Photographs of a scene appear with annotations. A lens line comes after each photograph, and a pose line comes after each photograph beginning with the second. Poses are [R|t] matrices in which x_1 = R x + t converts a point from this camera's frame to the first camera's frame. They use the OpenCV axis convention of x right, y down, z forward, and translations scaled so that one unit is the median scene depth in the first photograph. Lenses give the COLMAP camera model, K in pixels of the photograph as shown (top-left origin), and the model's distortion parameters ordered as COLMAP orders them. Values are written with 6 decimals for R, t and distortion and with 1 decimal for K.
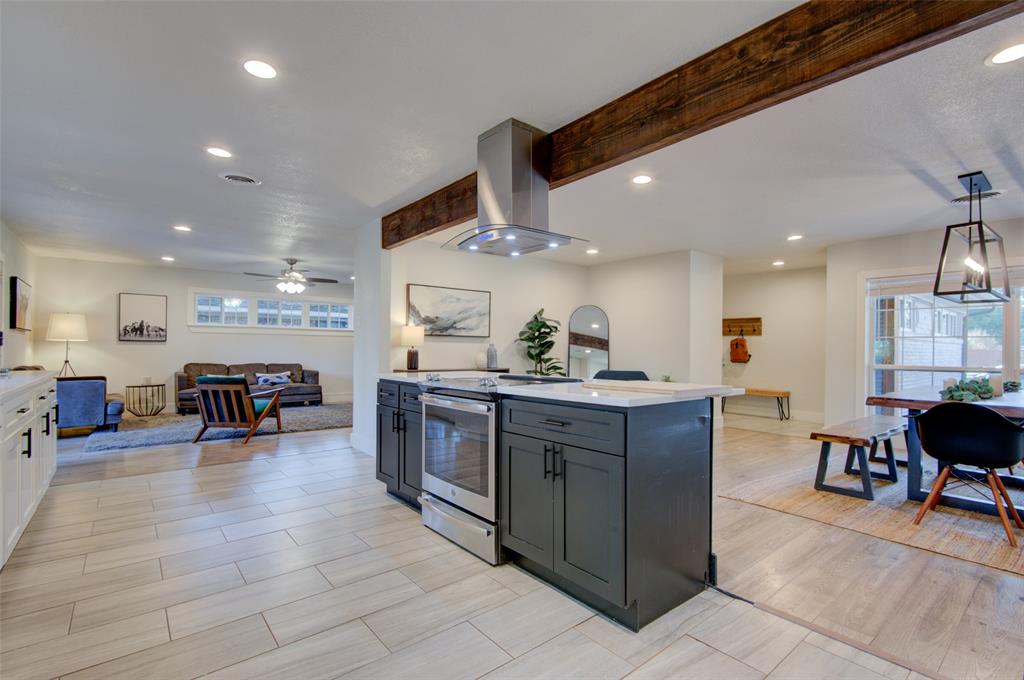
lens RADIAL K [[469.7, 0, 515.7], [0, 469.7, 349.2], [0, 0, 1]] dist [0.001541, -0.001184]
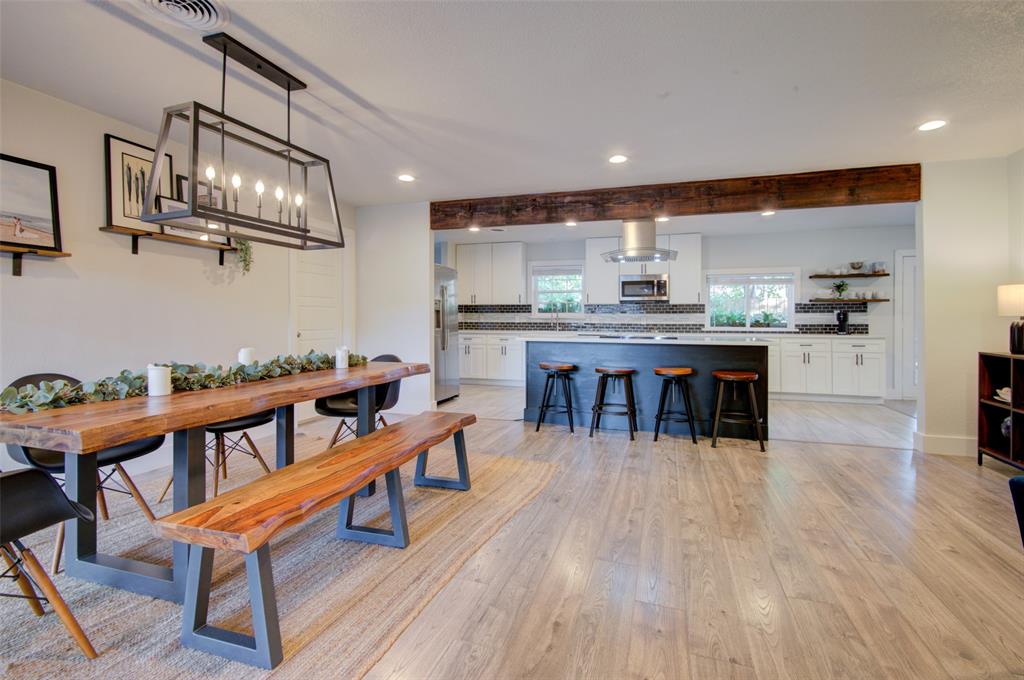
lens RADIAL K [[469.9, 0, 515.1], [0, 469.9, 316.1], [0, 0, 1]] dist [-0.001543, -0.000527]
pose [[-0.843995, -0.013588, -0.536179, 0.671236], [-0.007636, 0.999882, -0.013319, 0.007683], [0.536297, -0.007147, -0.843999, 1.149959]]
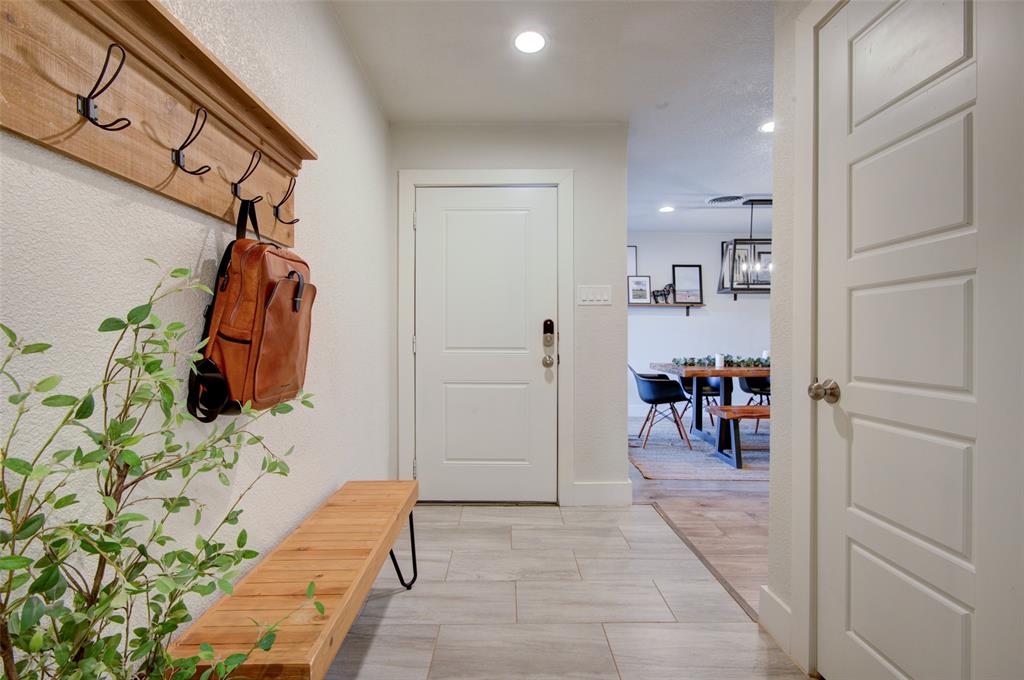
lens RADIAL K [[472.9, 0, 512.3], [0, 472.9, 361.4], [0, 0, 1]] dist [-0.000856, -0.000703]
pose [[-0.783257, -0.045797, 0.620009, 0.466845], [-0.009843, 0.998072, 0.061289, 0.006312], [-0.621621, 0.041903, -0.782197, 1.619502]]
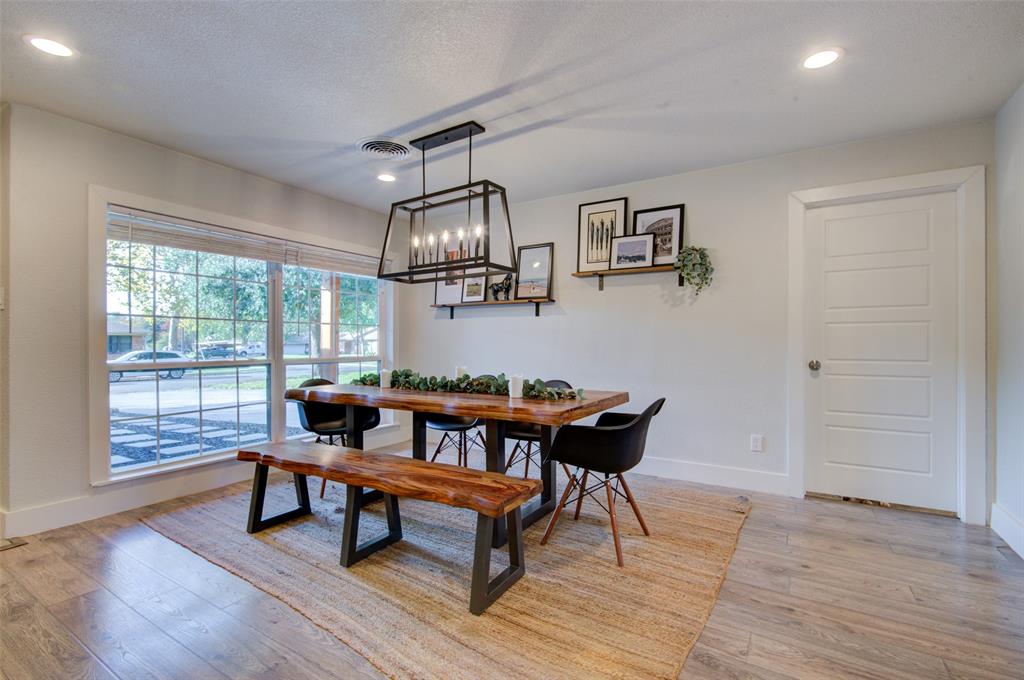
lens RADIAL K [[462.4, 0, 514.4], [0, 462.4, 343.5], [0, 0, 1]] dist [-0.001194, -0.000638]
pose [[-0.318835, -0.010758, 0.947749, 0.107134], [-0.004423, 0.999942, 0.009862, 0.001783], [-0.947800, -0.001048, -0.318864, 0.747972]]
